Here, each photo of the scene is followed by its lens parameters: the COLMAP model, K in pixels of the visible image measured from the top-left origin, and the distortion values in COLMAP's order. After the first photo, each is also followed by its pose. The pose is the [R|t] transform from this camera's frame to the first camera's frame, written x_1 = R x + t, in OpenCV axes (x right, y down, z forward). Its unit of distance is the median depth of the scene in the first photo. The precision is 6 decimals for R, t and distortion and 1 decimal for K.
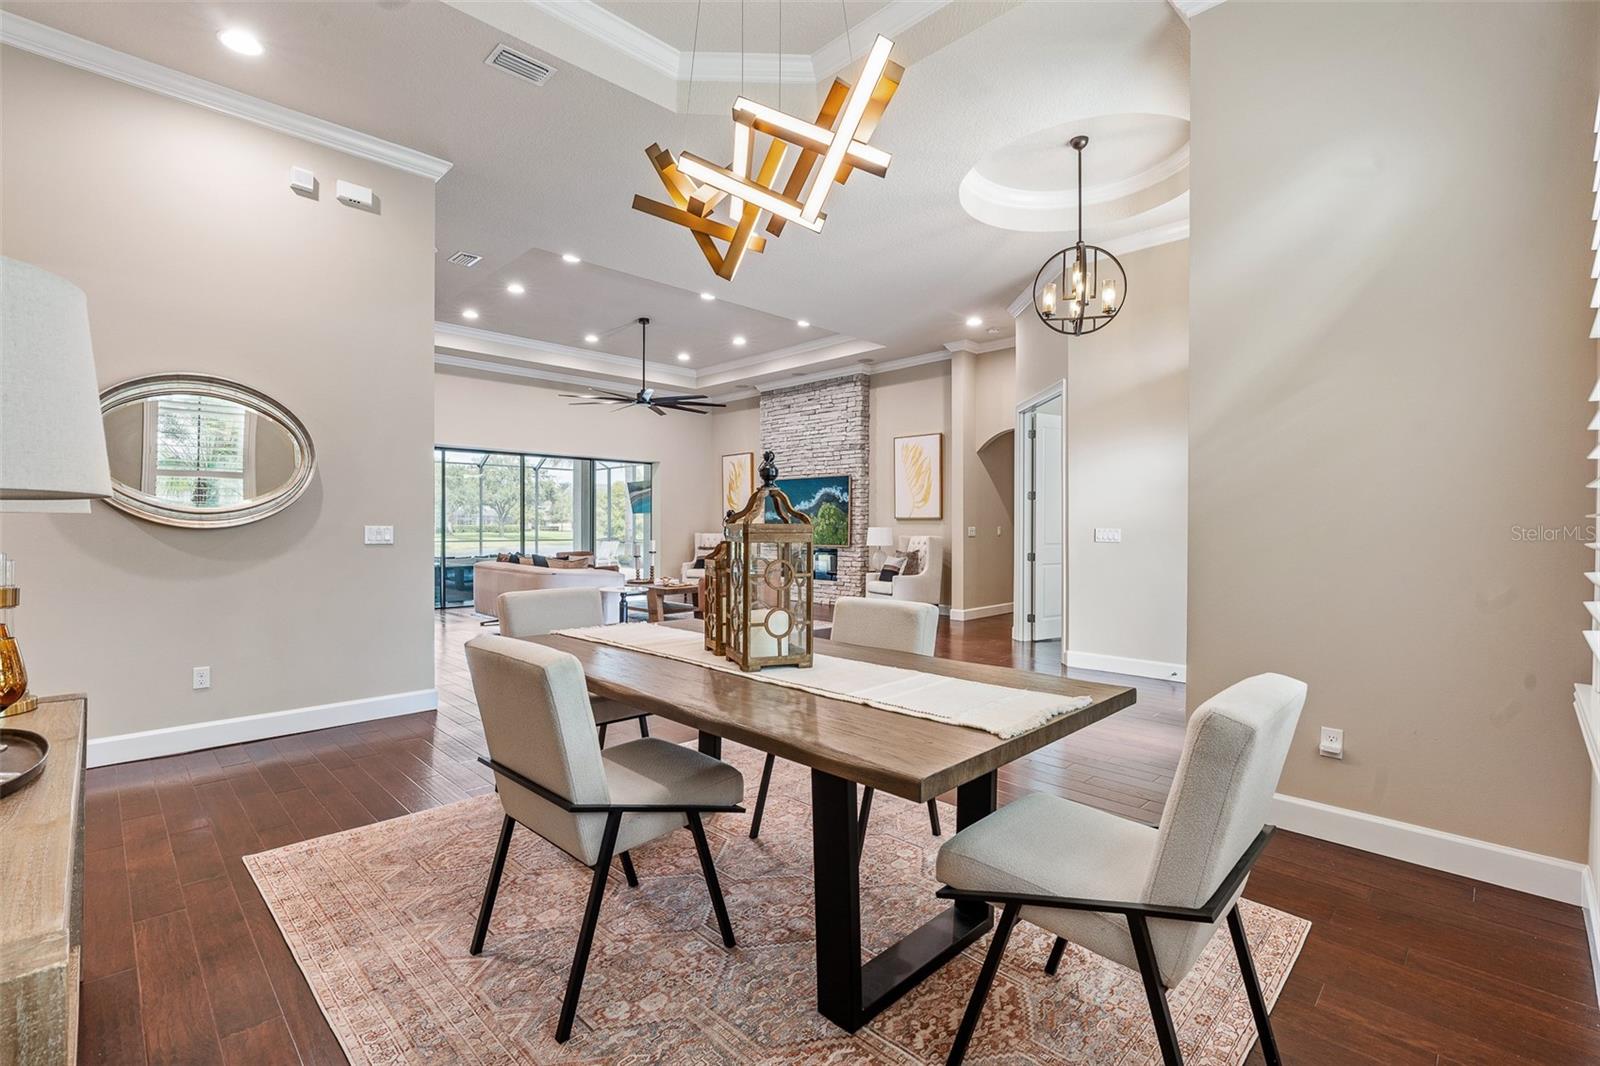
lens RADIAL K [[718.3, 0, 799.1], [0, 718.3, 525.2], [0, 0, 1]] dist [-0.005017, 0.000680]
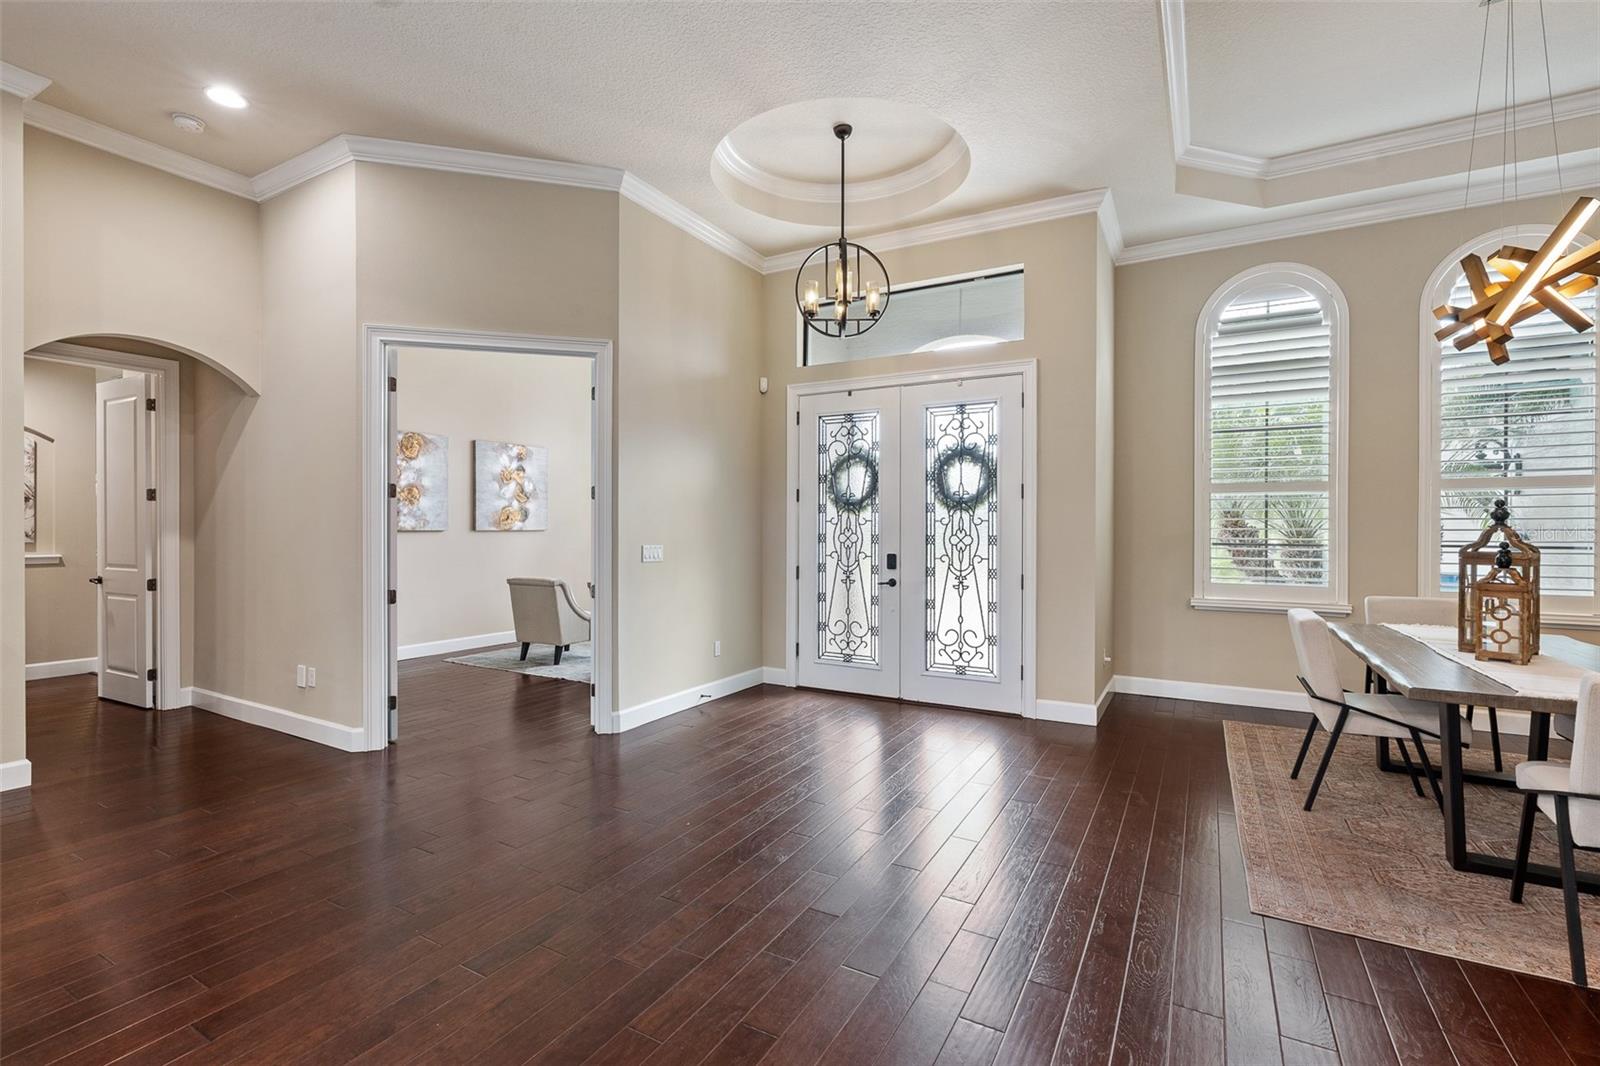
lens RADIAL K [[723.2, 0, 797.9], [0, 723.2, 528.8], [0, 0, 1]] dist [-0.000811, 0.000674]
pose [[-0.264054, -0.007042, 0.964482, -0.230326], [-0.003810, 0.999973, 0.006258, -0.011310], [-0.964500, -0.002022, -0.264074, 0.601143]]
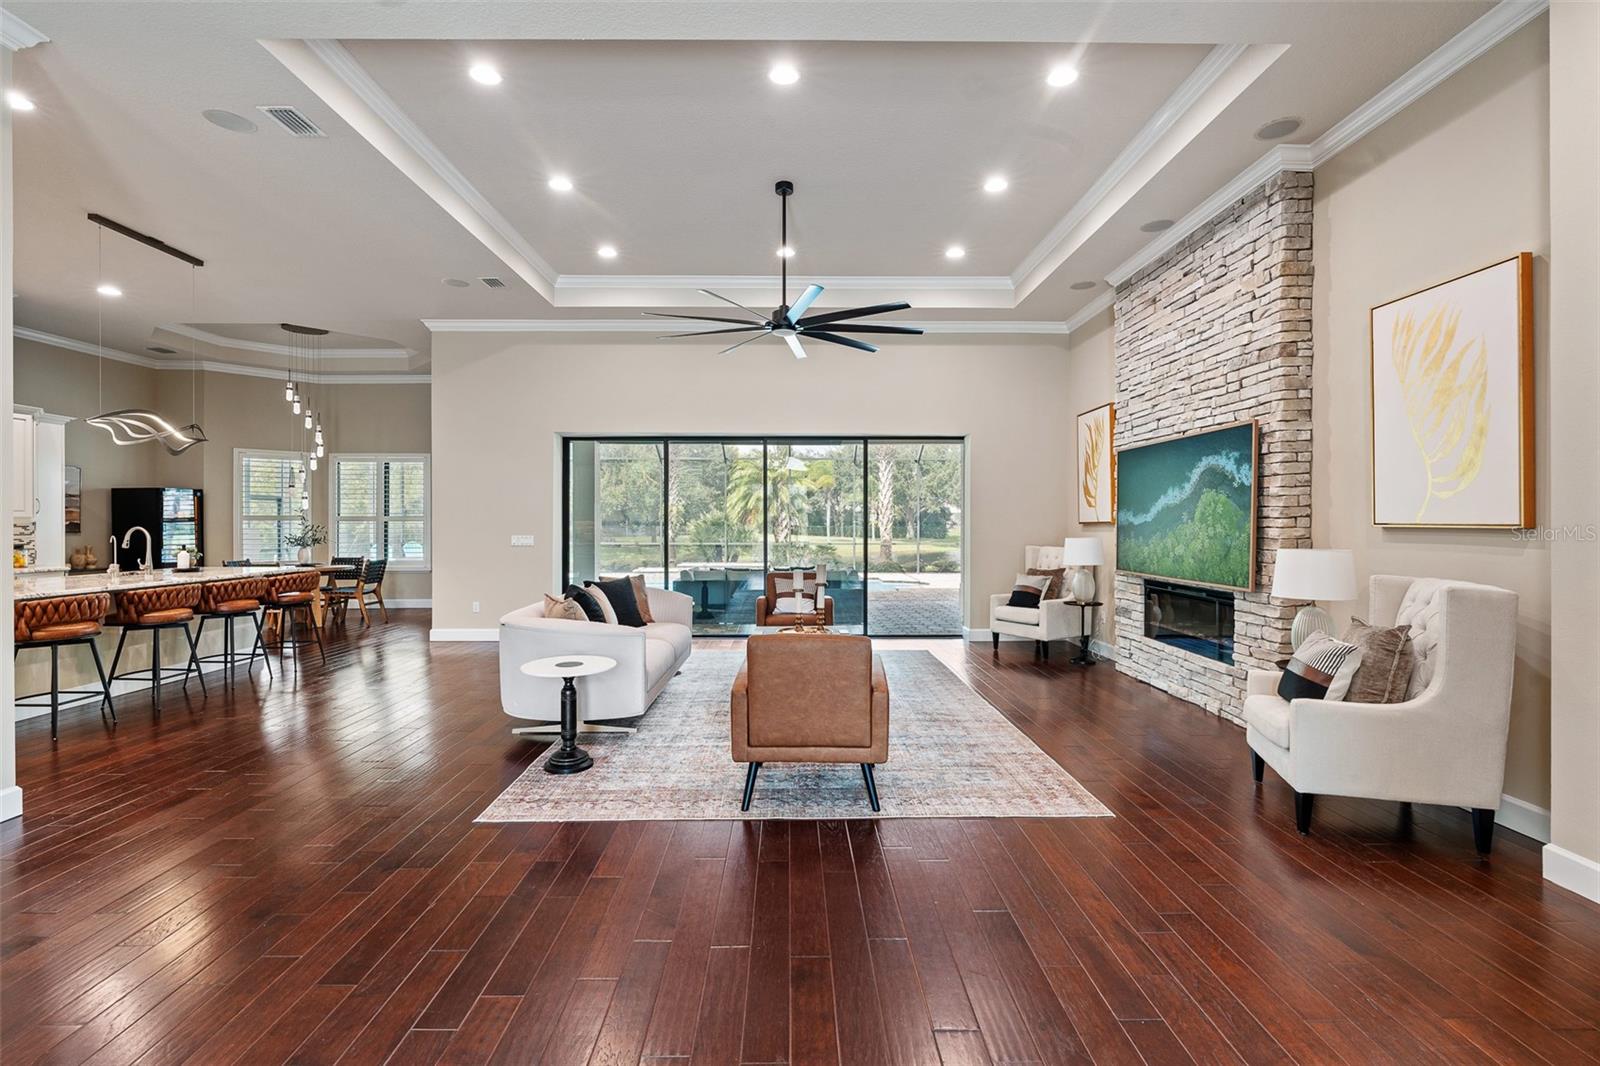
lens RADIAL K [[718.3, 0, 799.1], [0, 718.3, 525.2], [0, 0, 1]] dist [-0.005017, 0.000680]
pose [[0.718561, 0.001347, -0.695463, 0.171260], [0.002074, 0.999990, 0.004079, -0.011483], [0.695461, -0.004373, 0.718550, 0.511301]]
